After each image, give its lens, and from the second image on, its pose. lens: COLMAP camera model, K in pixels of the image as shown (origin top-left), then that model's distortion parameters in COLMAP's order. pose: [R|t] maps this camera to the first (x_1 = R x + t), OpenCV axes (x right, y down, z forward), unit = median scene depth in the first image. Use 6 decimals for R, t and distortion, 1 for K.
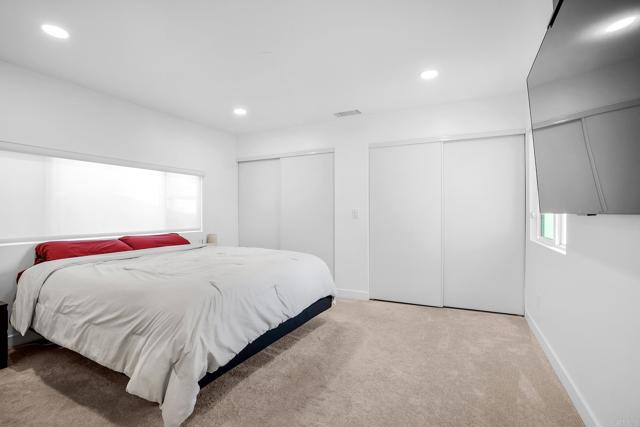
lens RADIAL K [[302.3, 0, 320.0], [0, 302.3, 213.5], [0, 0, 1]] dist [-0.074126, 0.028574]
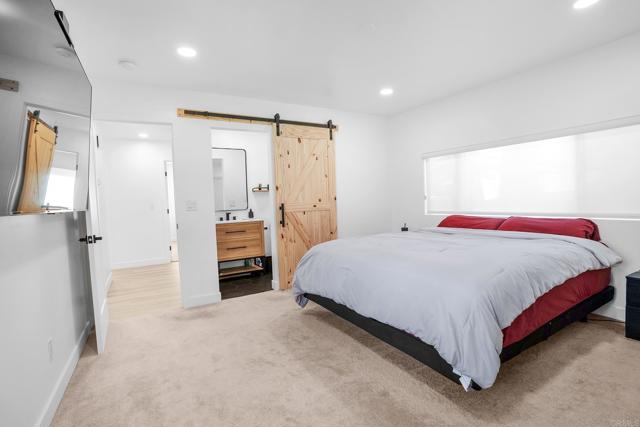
lens RADIAL K [[302.3, 0, 320.0], [0, 302.3, 213.5], [0, 0, 1]] dist [-0.074126, 0.028574]
pose [[-0.536121, 0.053131, -0.842467, 0.663238], [0.033696, 0.998569, 0.041532, 0.007475], [0.843468, -0.006122, -0.537144, 1.288472]]
